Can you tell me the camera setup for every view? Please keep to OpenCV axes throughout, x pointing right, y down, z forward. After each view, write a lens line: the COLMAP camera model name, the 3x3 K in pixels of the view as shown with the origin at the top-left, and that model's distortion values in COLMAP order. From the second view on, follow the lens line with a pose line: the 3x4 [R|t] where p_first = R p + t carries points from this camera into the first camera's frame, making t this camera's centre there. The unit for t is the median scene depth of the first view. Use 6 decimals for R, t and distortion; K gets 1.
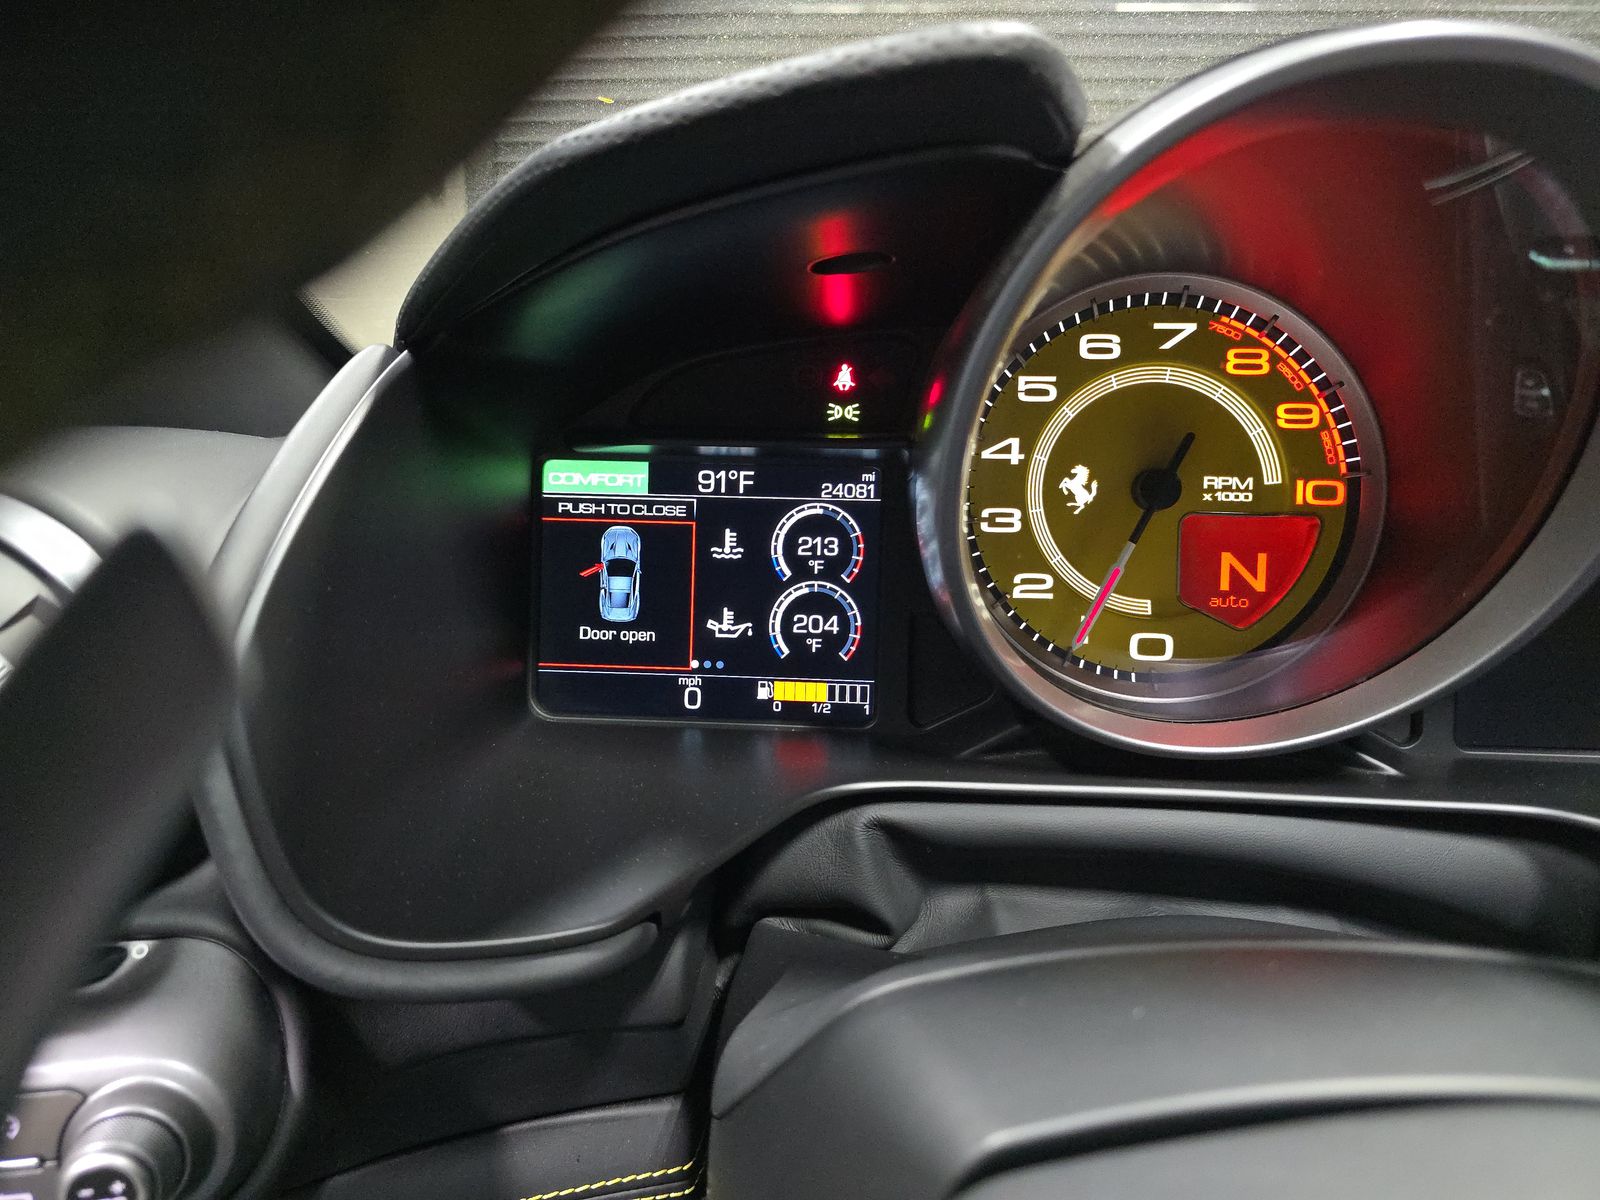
lens RADIAL K [[1105.5, 0, 794.3], [0, 1105.5, 585.8], [0, 0, 1]] dist [0.055401, -0.048471]
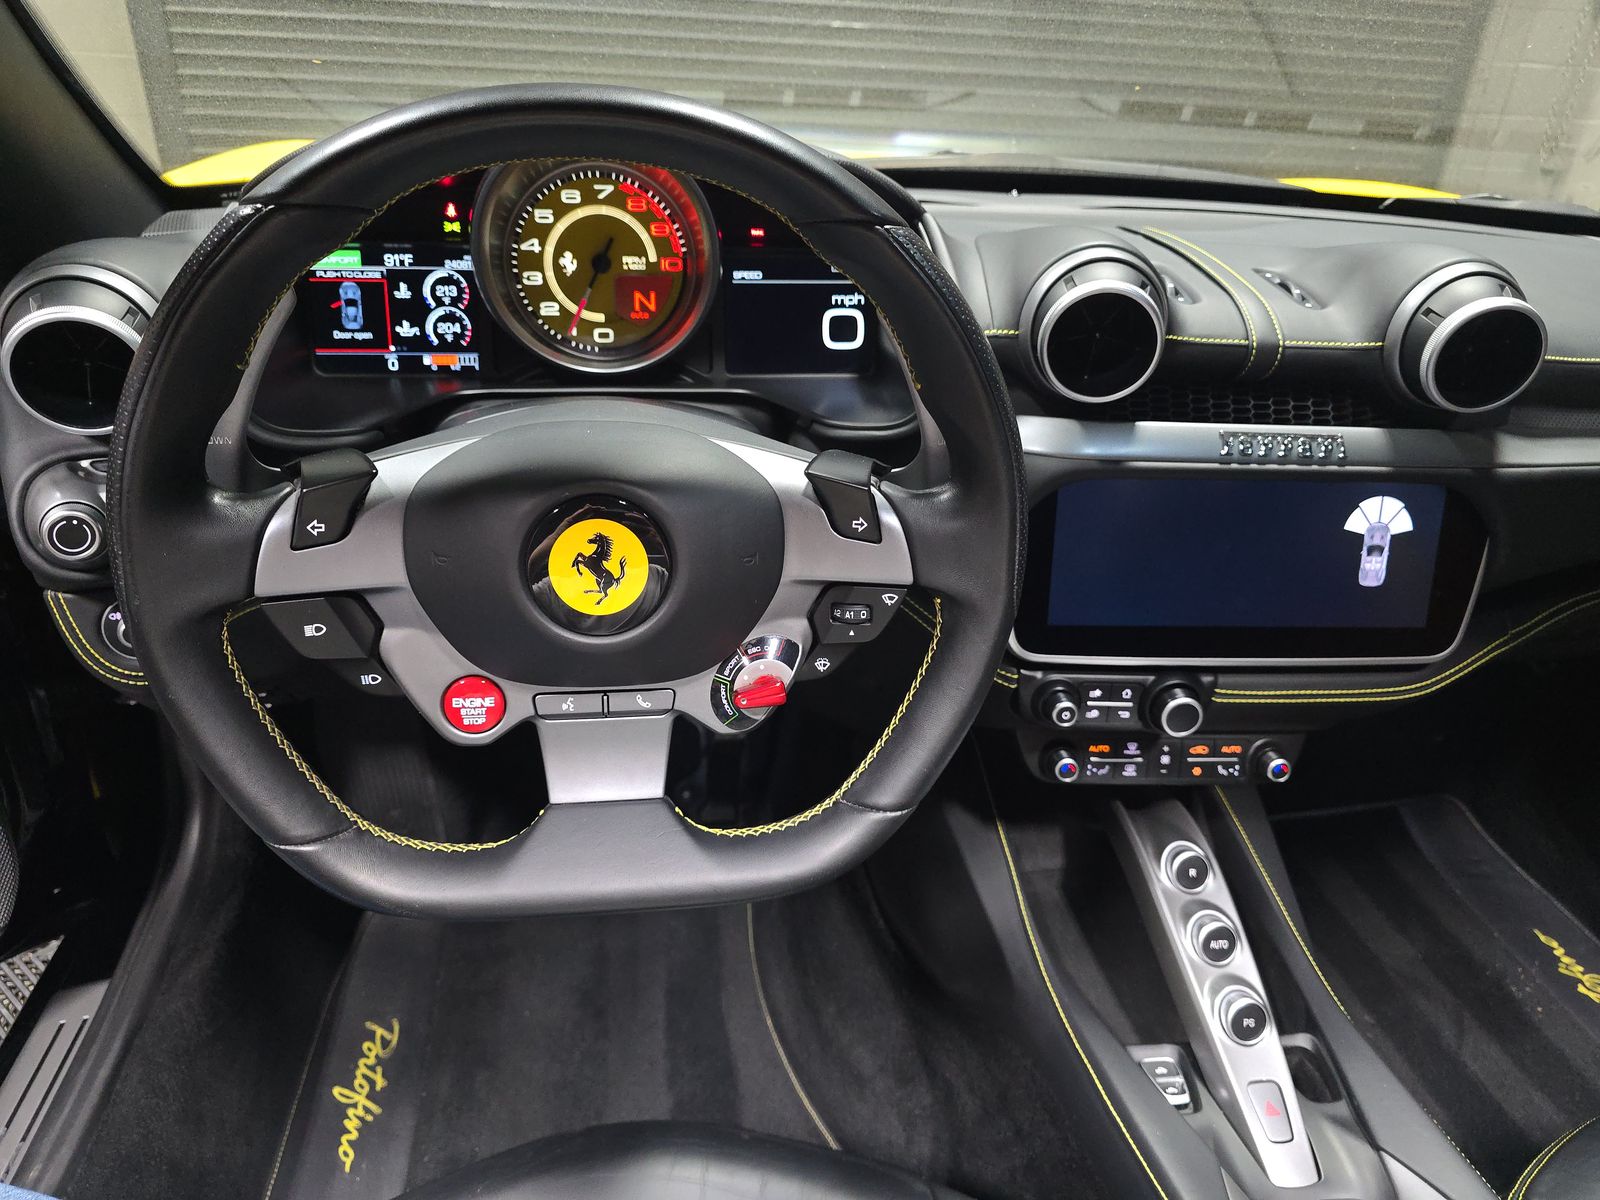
lens RADIAL K [[1105.5, 0, 794.3], [0, 1105.5, 585.8], [0, 0, 1]] dist [0.055401, -0.048471]
pose [[0.974453, -0.072419, 0.212595, 0.180142], [0.033935, 0.983195, 0.179375, 0.164607], [-0.222013, -0.167578, 0.960535, -1.359973]]
